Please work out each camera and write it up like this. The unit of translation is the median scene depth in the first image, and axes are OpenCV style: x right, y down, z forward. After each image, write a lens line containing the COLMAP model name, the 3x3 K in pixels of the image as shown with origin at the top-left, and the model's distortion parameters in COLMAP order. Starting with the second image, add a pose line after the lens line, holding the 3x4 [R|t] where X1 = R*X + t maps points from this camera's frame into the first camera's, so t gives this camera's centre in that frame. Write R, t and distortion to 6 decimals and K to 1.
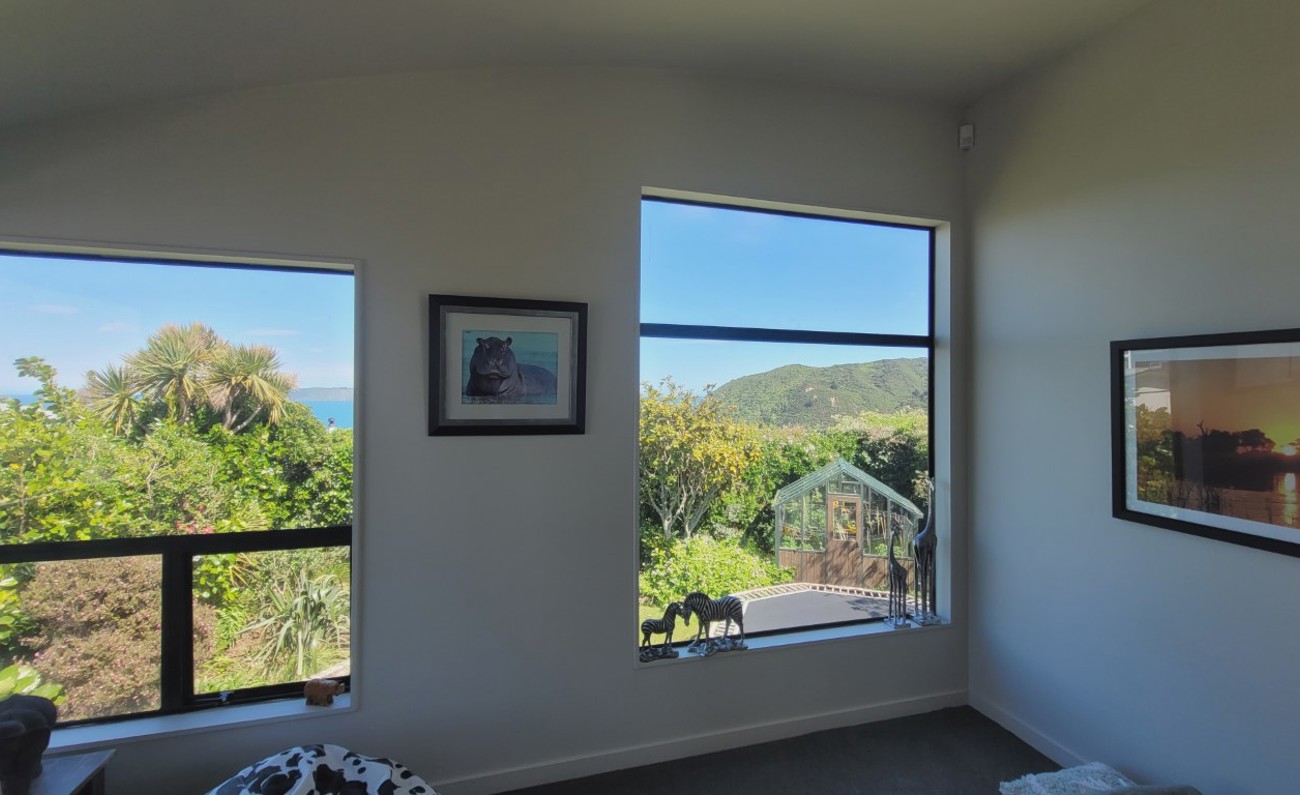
lens RADIAL K [[553.8, 0, 652.1], [0, 553.8, 391.2], [0, 0, 1]] dist [0.000199, 0.000269]
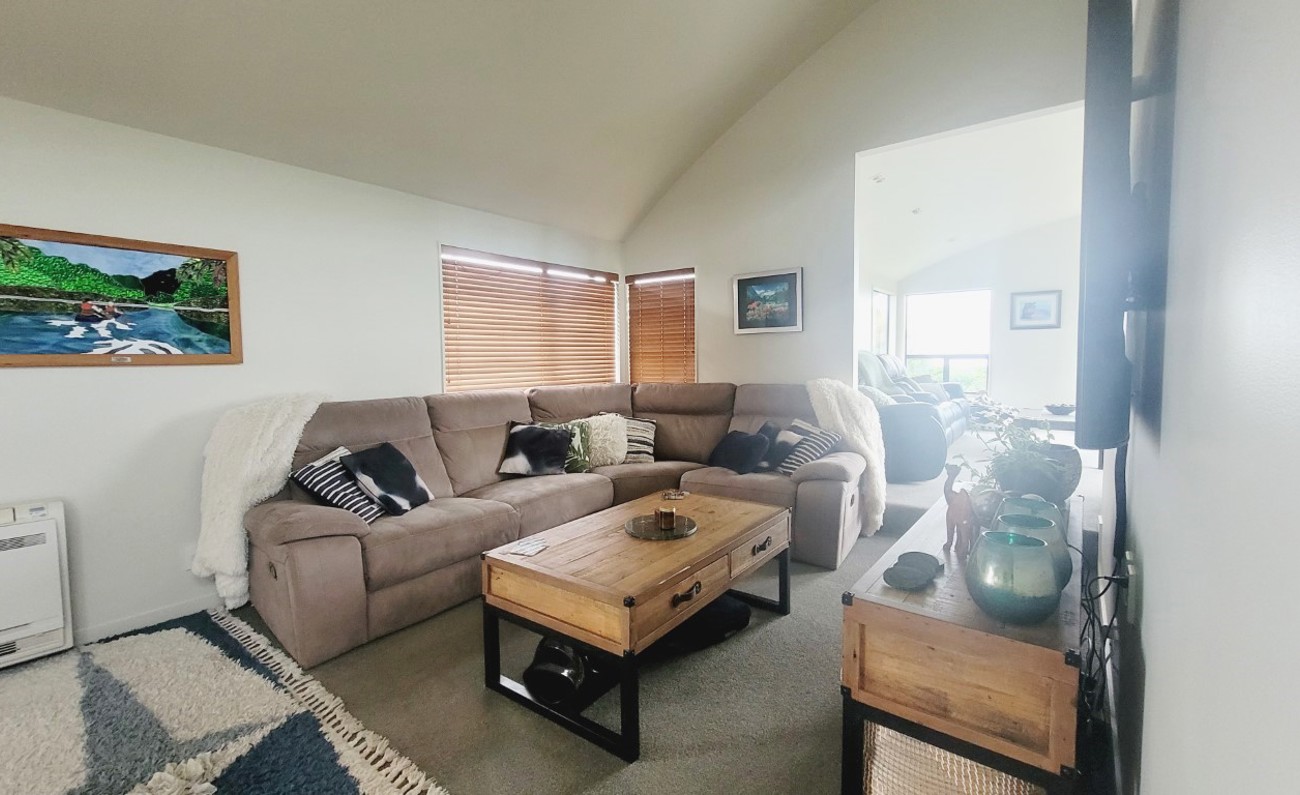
lens RADIAL K [[553.8, 0, 652.1], [0, 553.8, 391.2], [0, 0, 1]] dist [0.000199, 0.000269]
pose [[0.593482, 0.036713, -0.804009, 1.205442], [0.021804, 0.997859, 0.061659, 0.210151], [0.804552, -0.054124, 0.591411, -3.230804]]
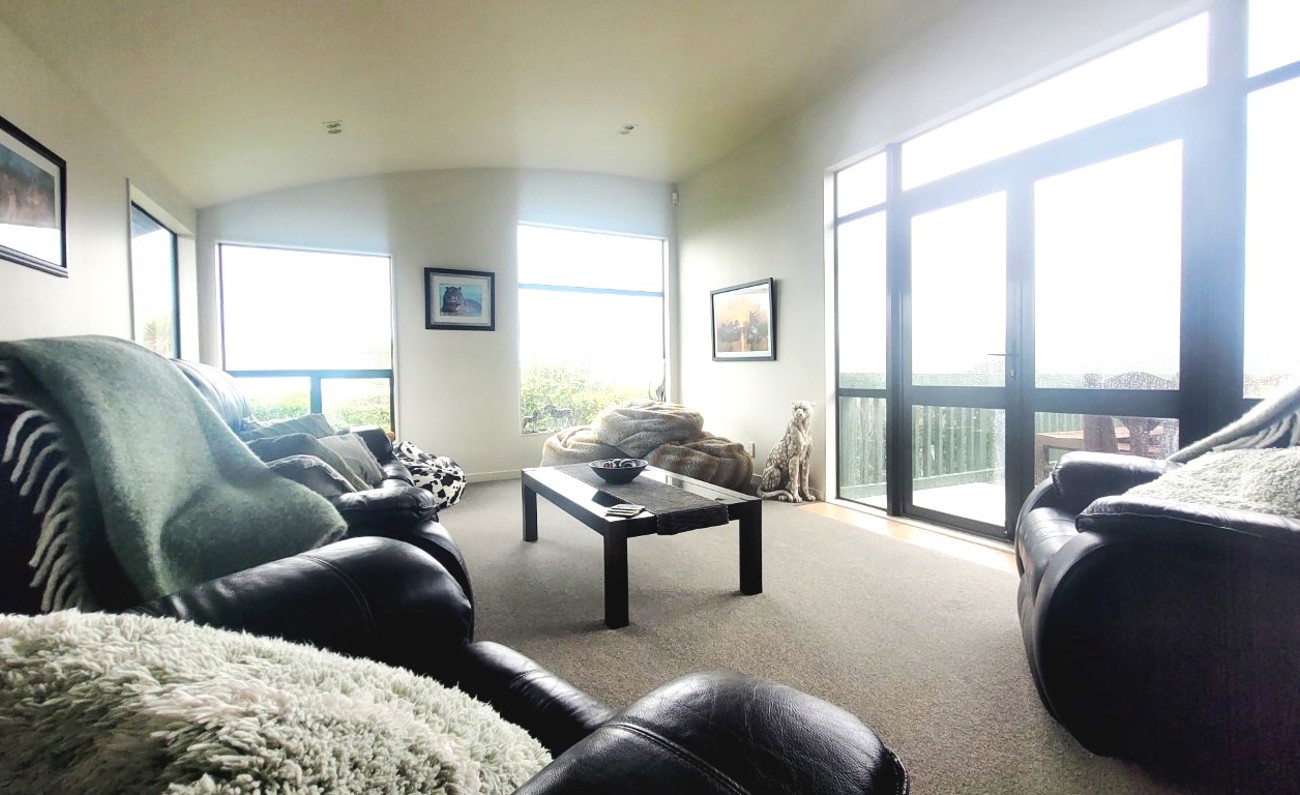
lens RADIAL K [[553.8, 0, 652.1], [0, 553.8, 391.2], [0, 0, 1]] dist [0.000199, 0.000269]
pose [[0.981878, -0.022296, 0.188196, 0.082204], [0.015539, 0.999183, 0.037303, 0.263385], [-0.188874, -0.033703, 0.981423, -1.425678]]
